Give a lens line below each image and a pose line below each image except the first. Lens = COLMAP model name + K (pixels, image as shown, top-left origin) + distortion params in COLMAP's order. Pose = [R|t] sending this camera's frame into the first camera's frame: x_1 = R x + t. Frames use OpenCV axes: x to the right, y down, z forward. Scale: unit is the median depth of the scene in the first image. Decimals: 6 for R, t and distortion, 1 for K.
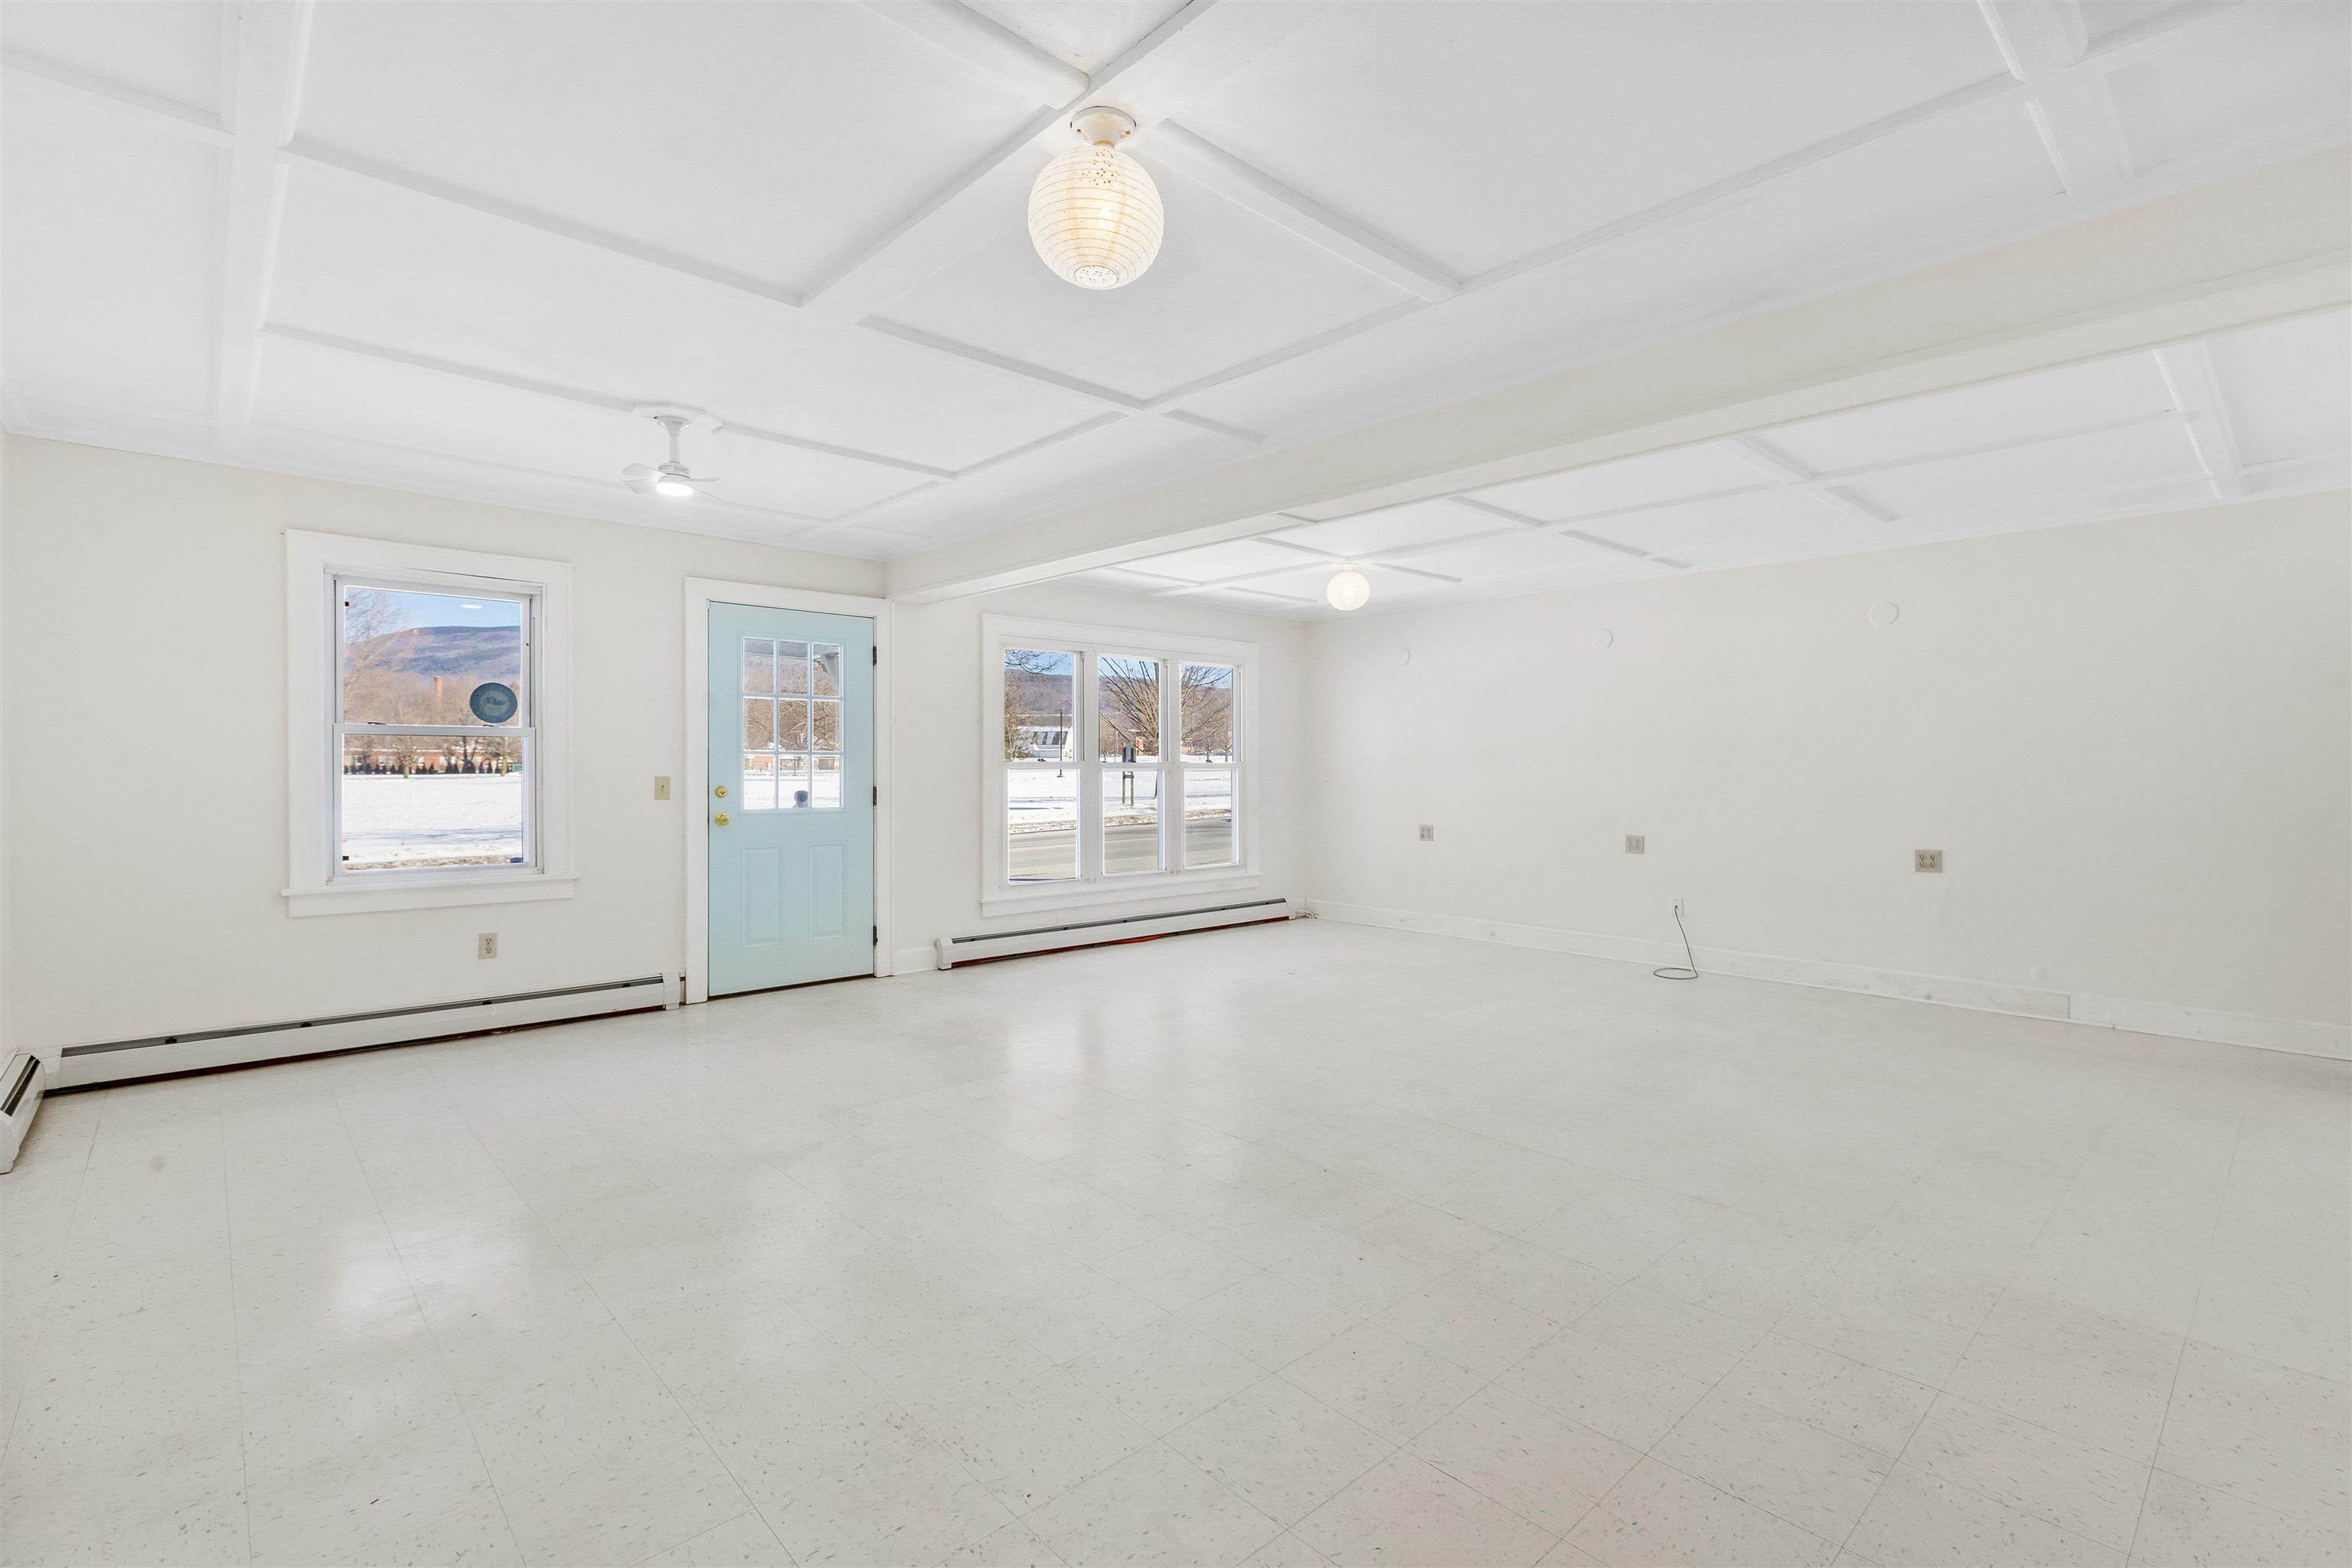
lens RADIAL K [[1077.7, 0, 1182.8], [0, 1077.7, 793.2], [0, 0, 1]] dist [-0.004140, -0.000736]
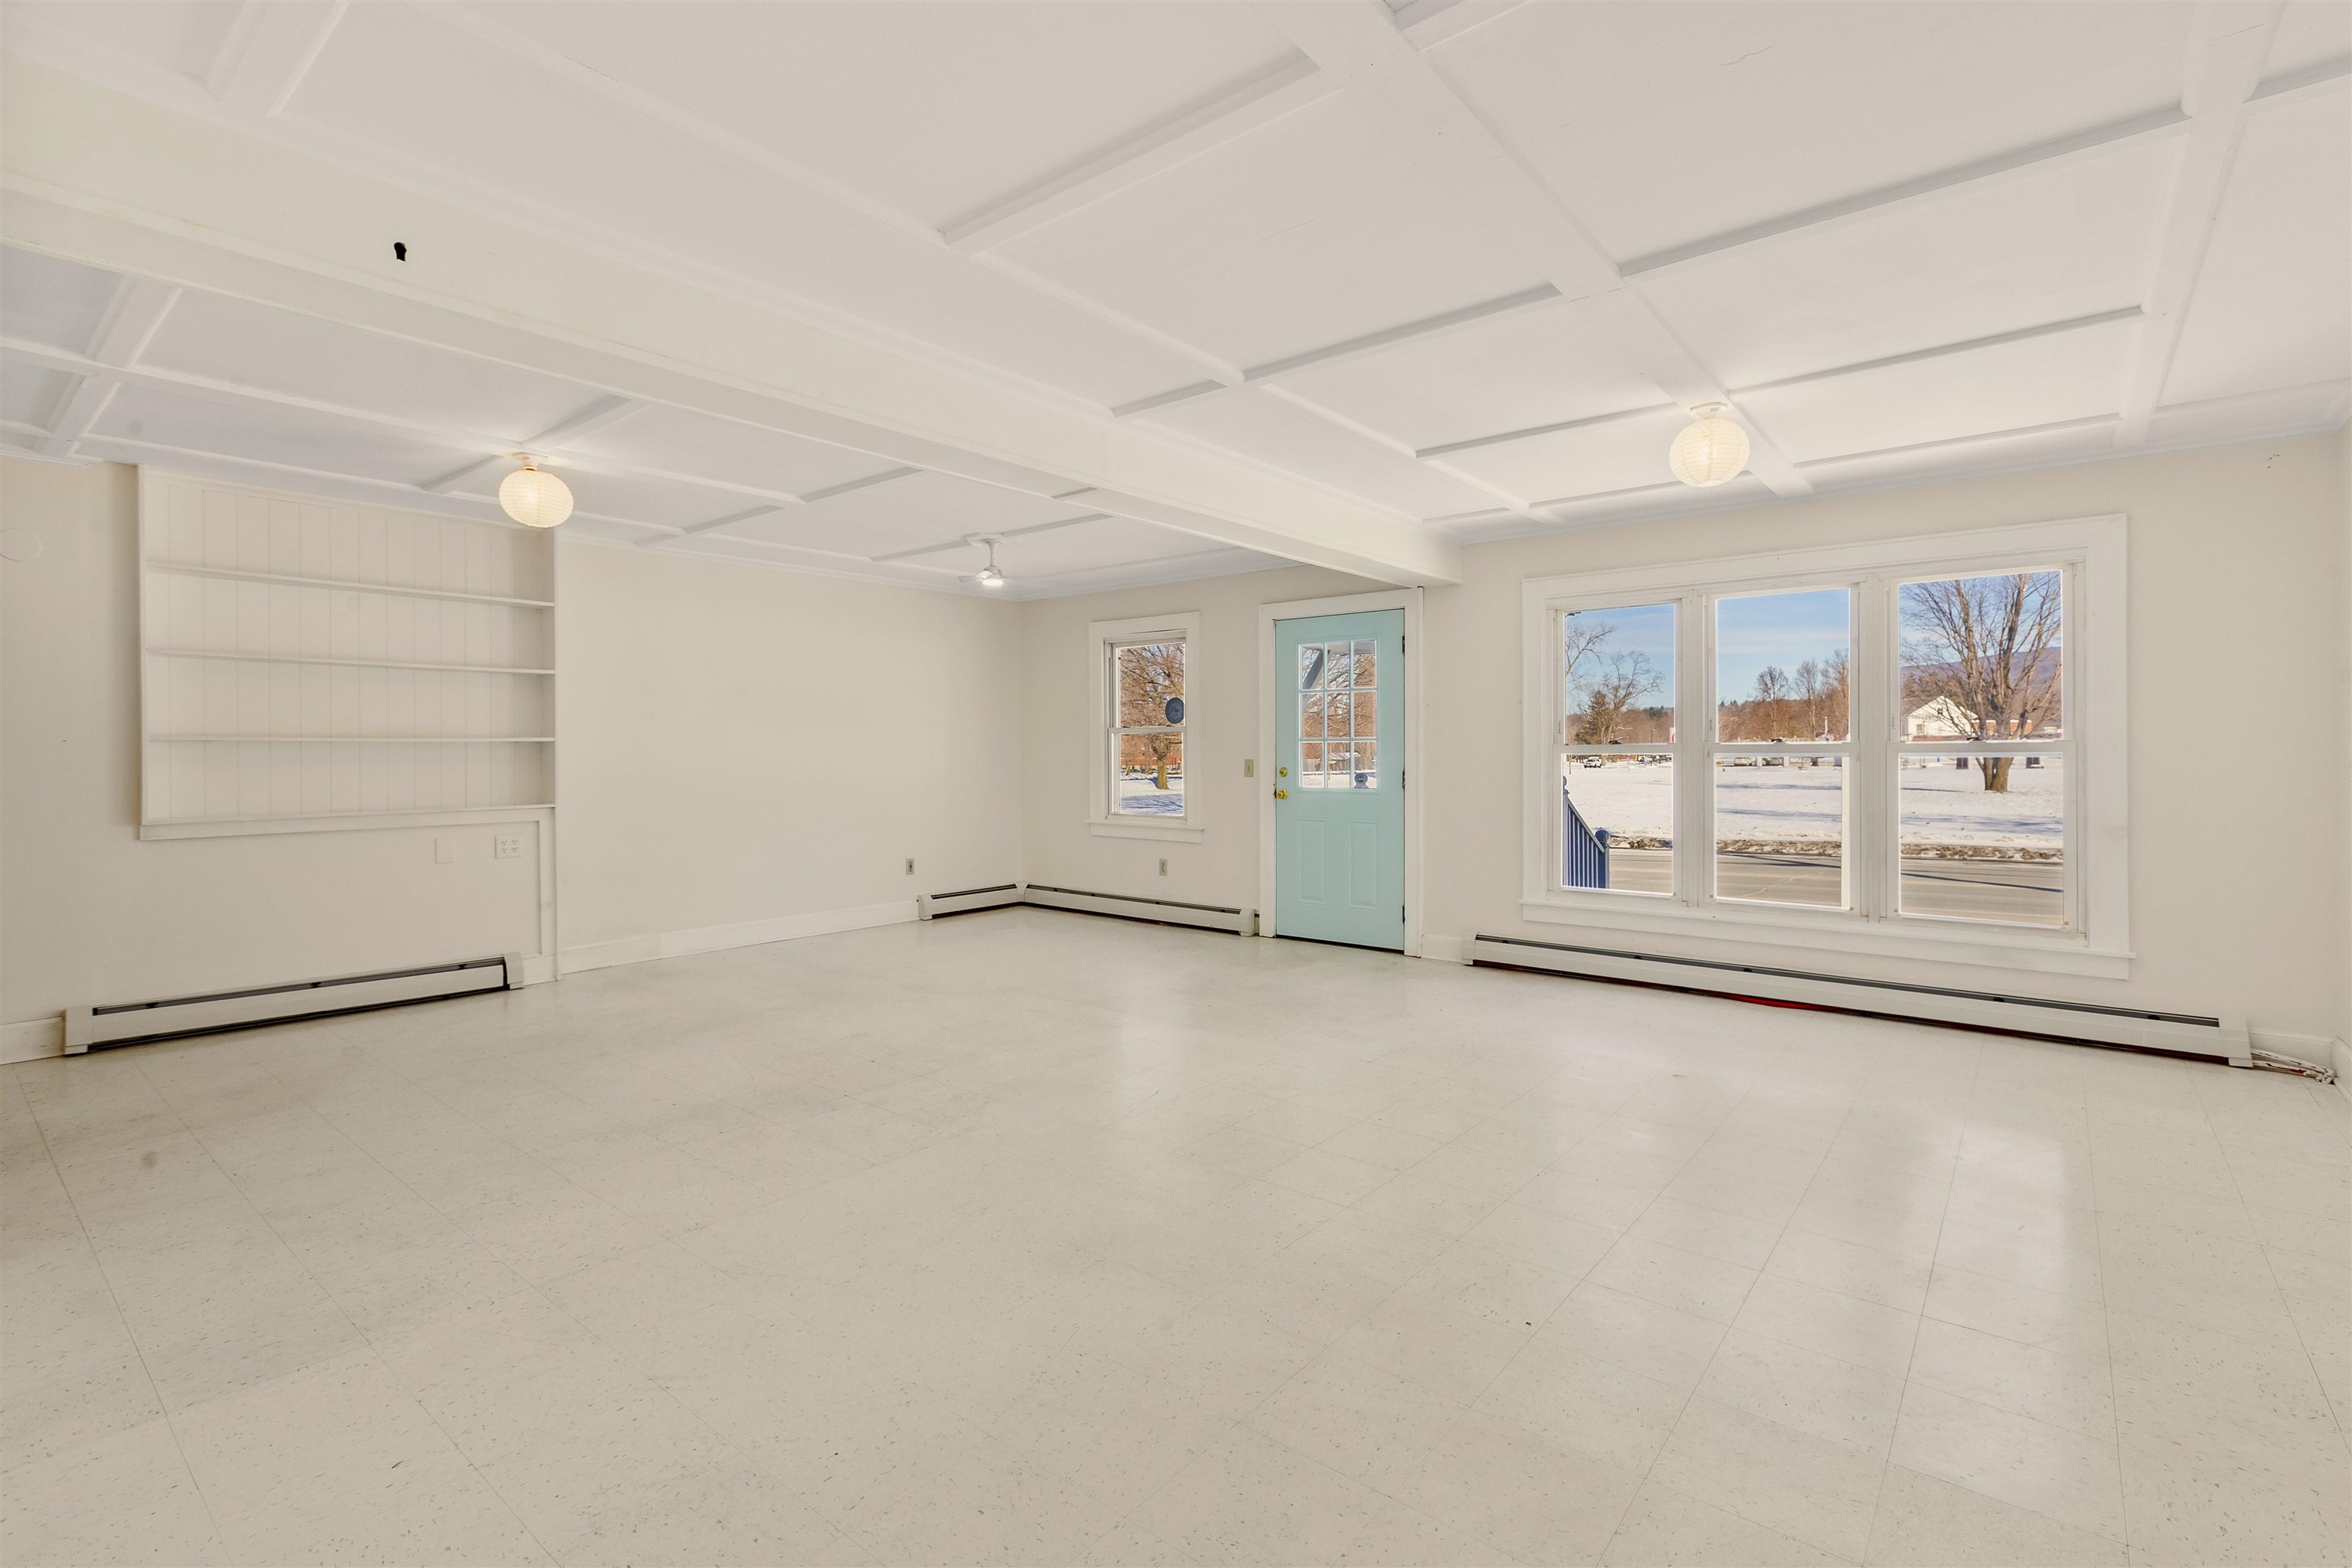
lens RADIAL K [[1077.7, 0, 1165.3], [0, 1077.7, 760.5], [0, 0, 1]] dist [-0.004140, -0.000736]
pose [[0.143285, 0.007798, -0.989651, 0.713616], [-0.024037, 0.999701, 0.004397, -0.015214], [0.989389, 0.023158, 0.143430, 0.623233]]
